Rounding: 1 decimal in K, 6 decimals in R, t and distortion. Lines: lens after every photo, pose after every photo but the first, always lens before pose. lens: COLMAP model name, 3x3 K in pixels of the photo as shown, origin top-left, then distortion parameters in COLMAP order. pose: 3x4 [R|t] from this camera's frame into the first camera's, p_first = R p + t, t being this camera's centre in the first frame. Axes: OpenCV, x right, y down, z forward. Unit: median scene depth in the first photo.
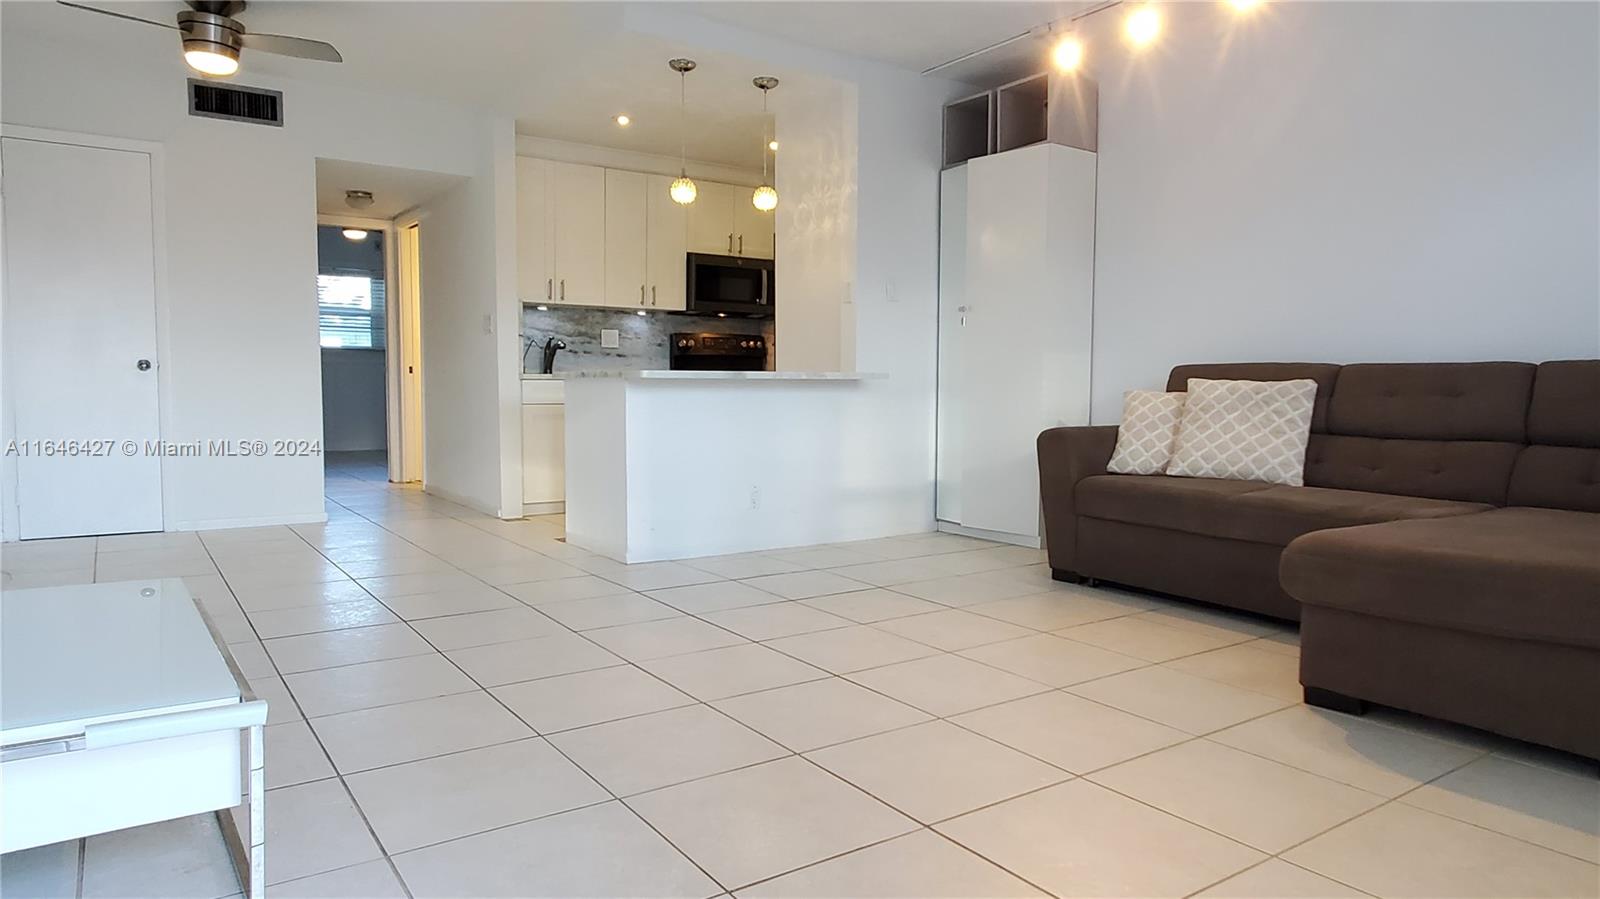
lens RADIAL K [[991.5, 0, 800.0], [0, 991.5, 449.5], [0, 0, 1]] dist [0.000269, 0.000389]
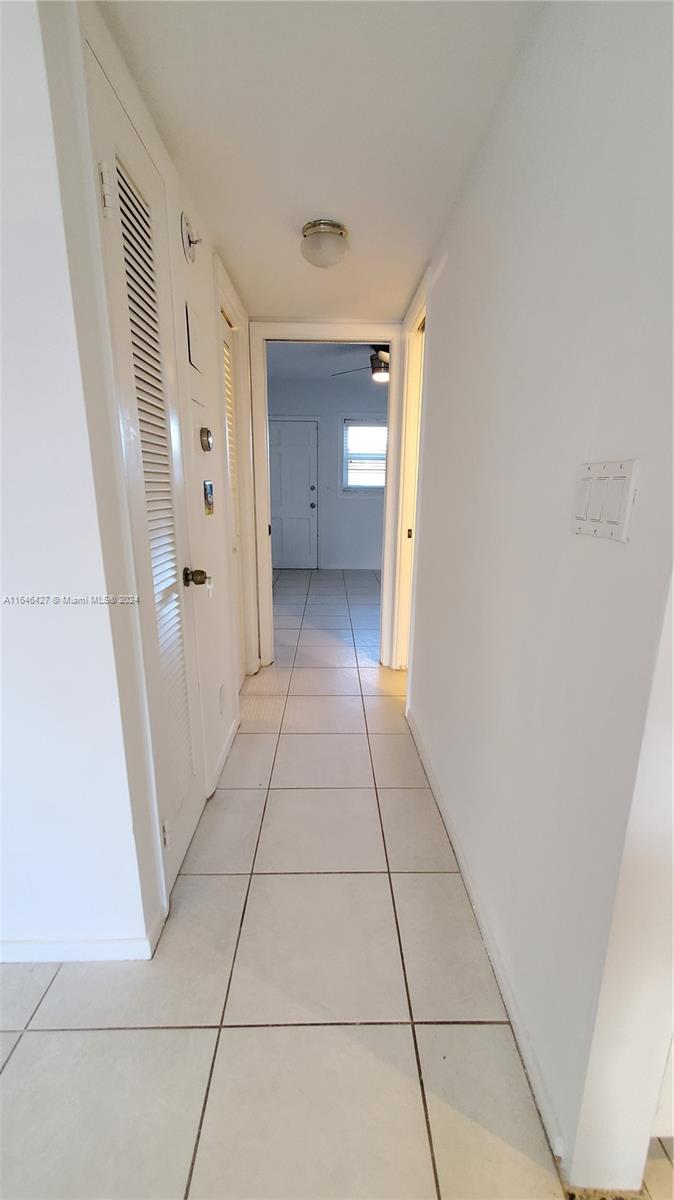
lens RADIAL K [[474.0, 0, 342.1], [0, 474.0, 606.9], [0, 0, 1]] dist [0.009630, -0.002657]
pose [[0.834703, 0.136696, -0.533465, -0.330505], [-0.042035, 0.981692, 0.185779, -0.129322], [0.549093, -0.132647, 0.825167, 0.938275]]
